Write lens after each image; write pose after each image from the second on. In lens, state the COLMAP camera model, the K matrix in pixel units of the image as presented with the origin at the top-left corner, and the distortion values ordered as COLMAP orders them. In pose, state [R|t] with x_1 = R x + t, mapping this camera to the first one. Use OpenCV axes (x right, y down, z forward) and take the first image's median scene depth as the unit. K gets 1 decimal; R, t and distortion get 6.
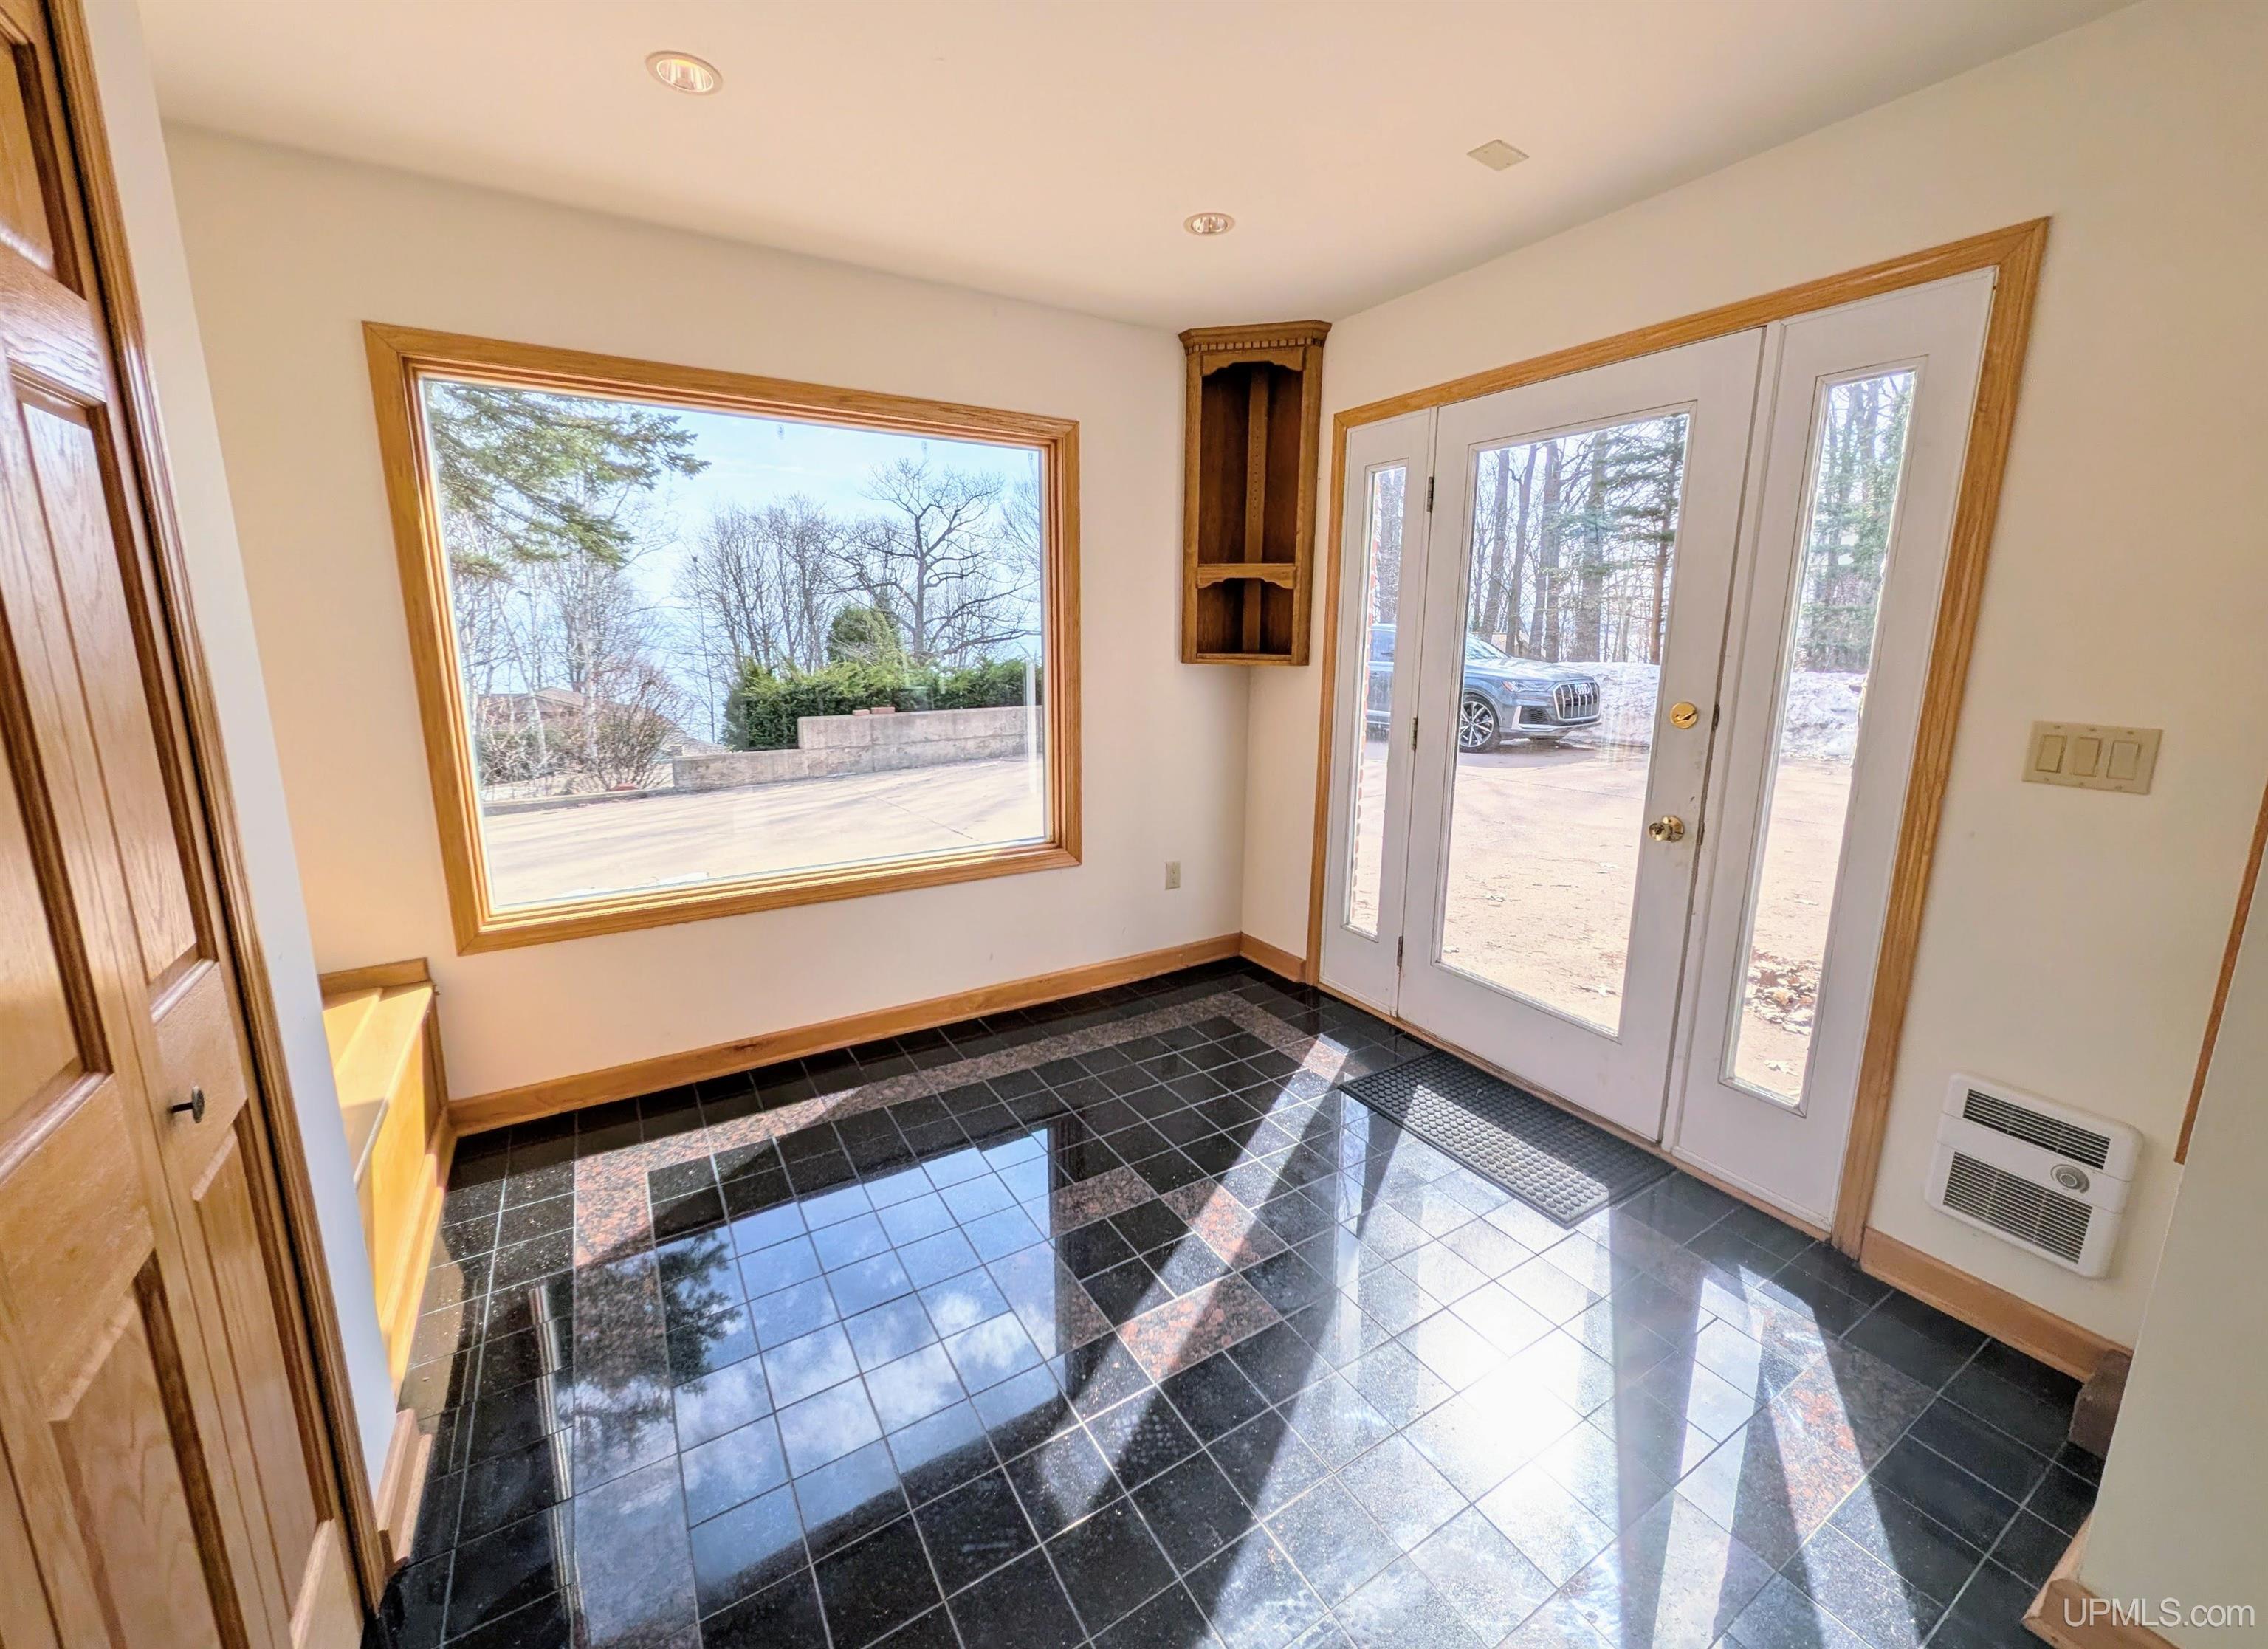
lens RADIAL K [[888.0, 0, 1138.9], [0, 888.0, 800.6], [0, 0, 1]] dist [-0.000223, 0.000045]
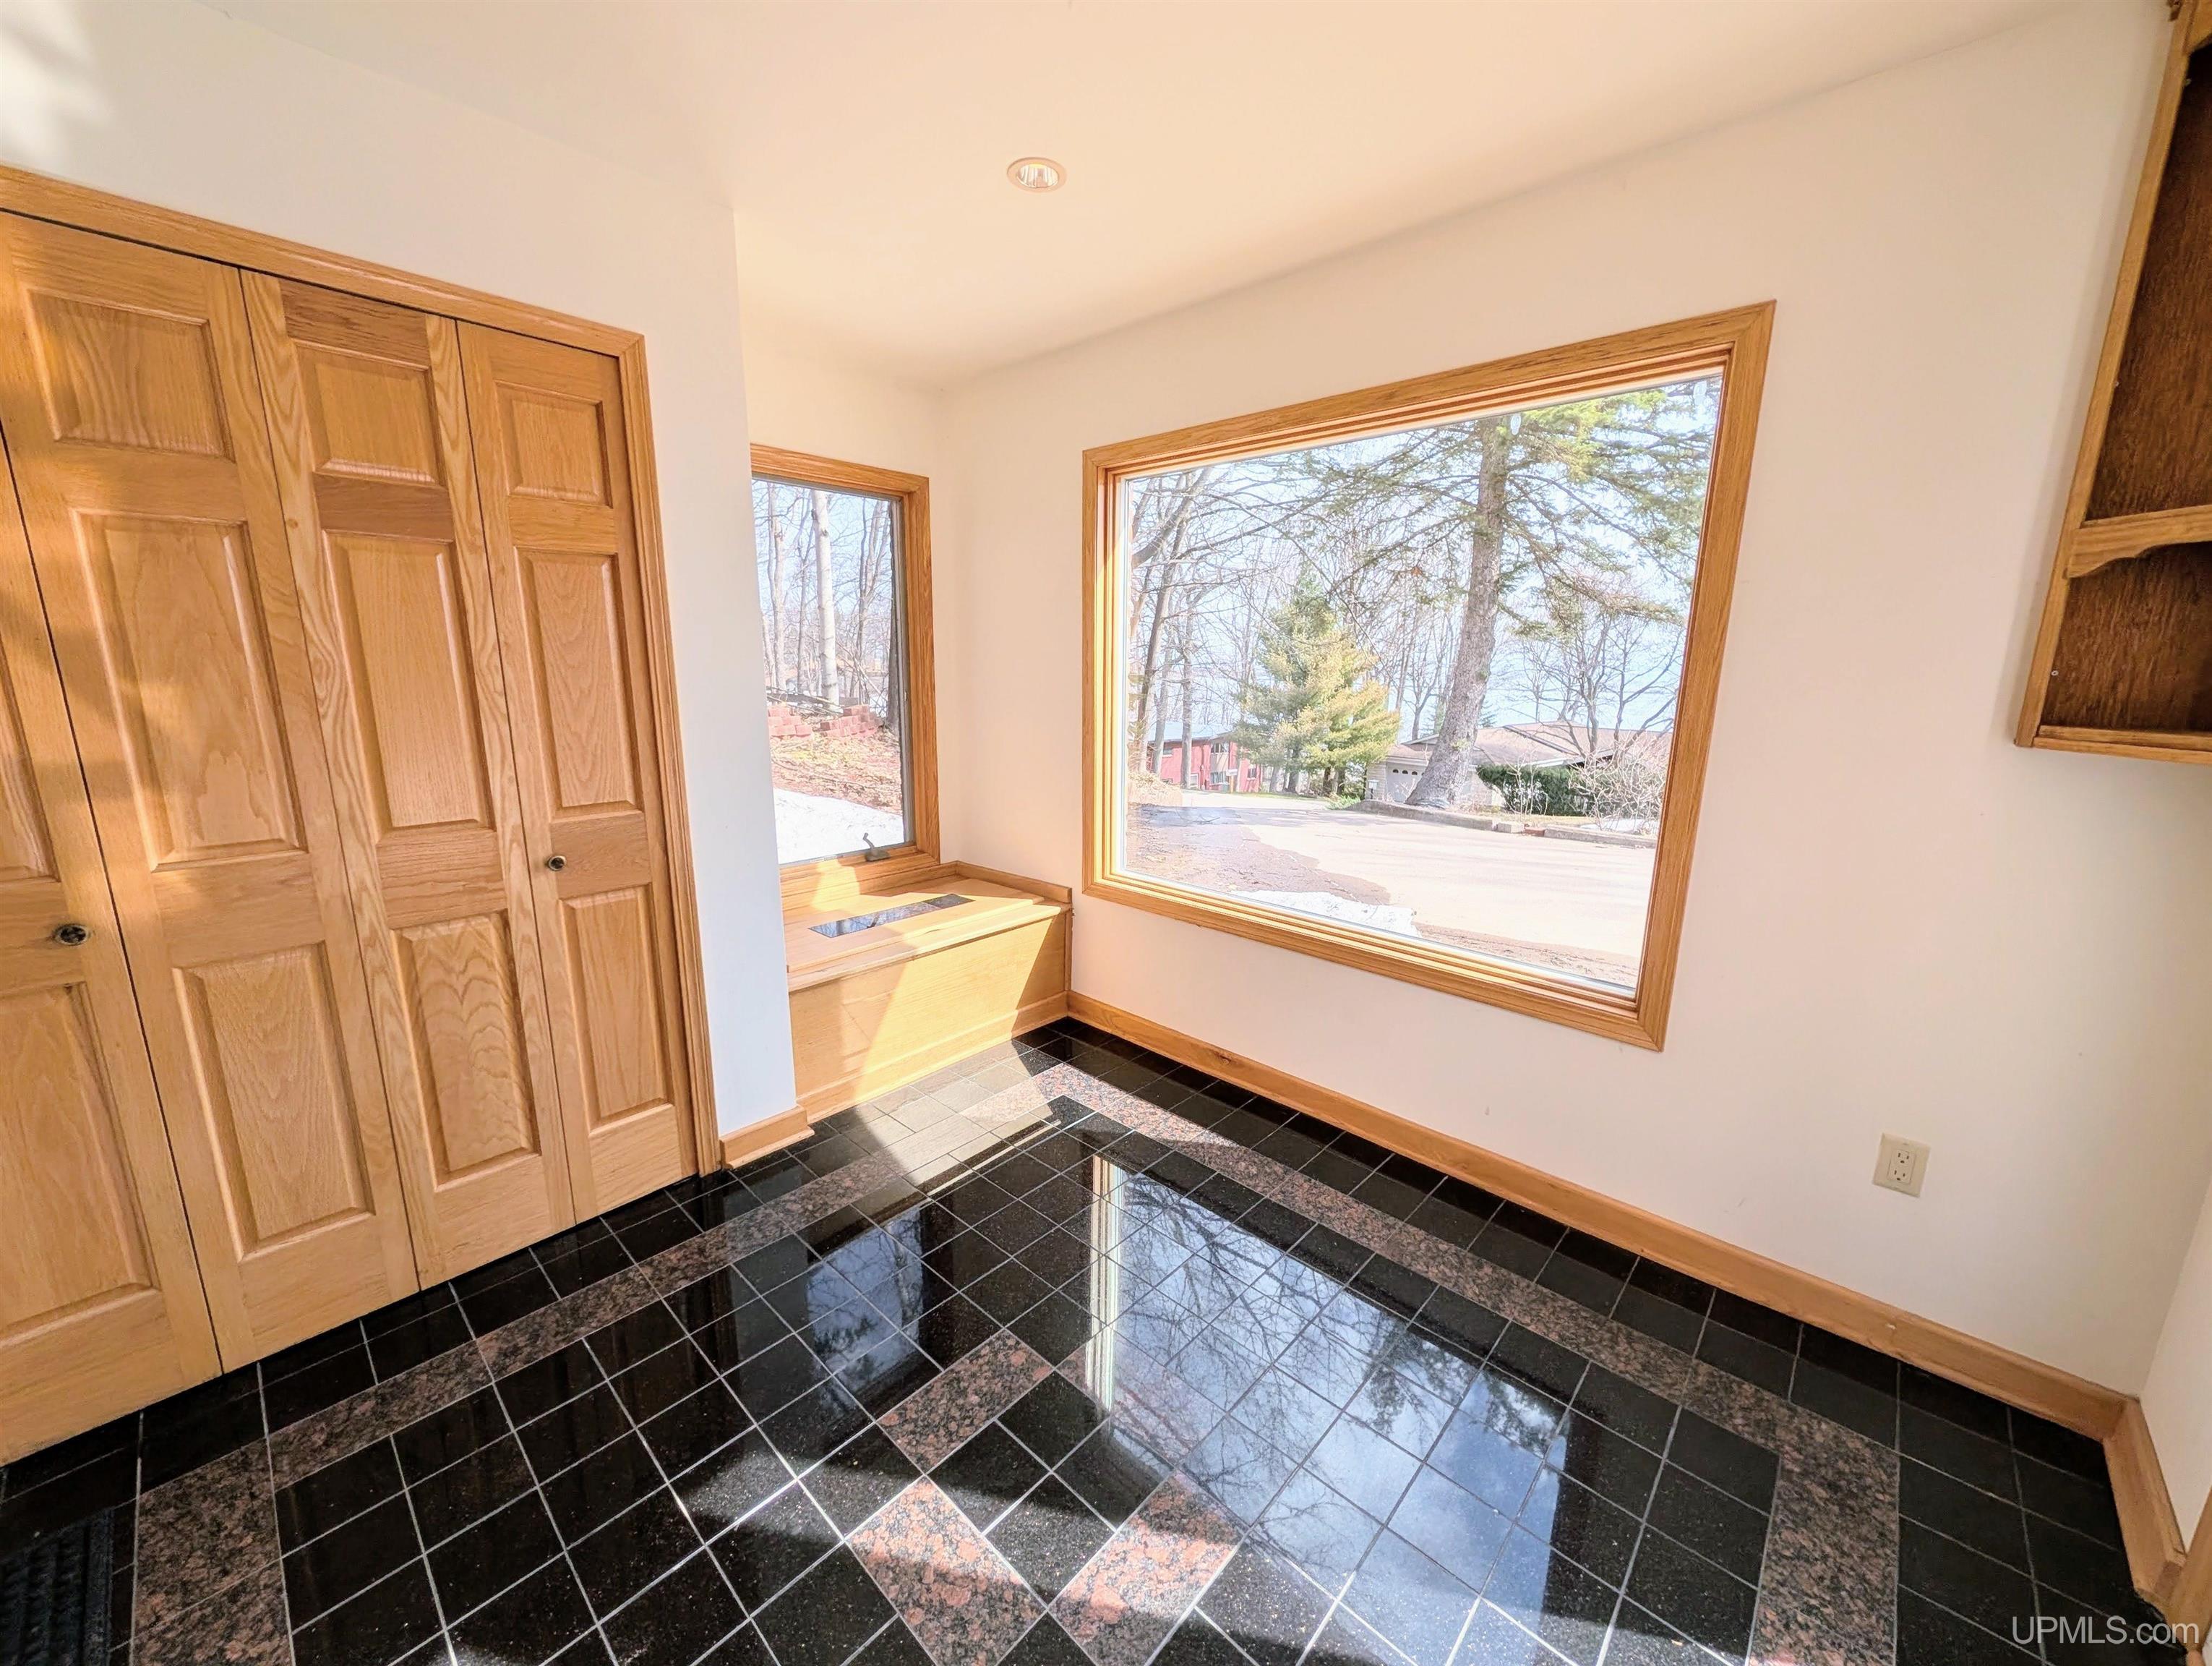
lens RADIAL K [[848.6, 0, 1105.2], [0, 848.6, 837.1], [0, 0, 1]] dist [0.000461, -0.000183]
pose [[0.264238, 0.198920, -0.943721, 0.464810], [-0.190218, 0.970028, 0.151205, -0.114758], [0.945513, 0.139558, 0.294156, 0.574171]]
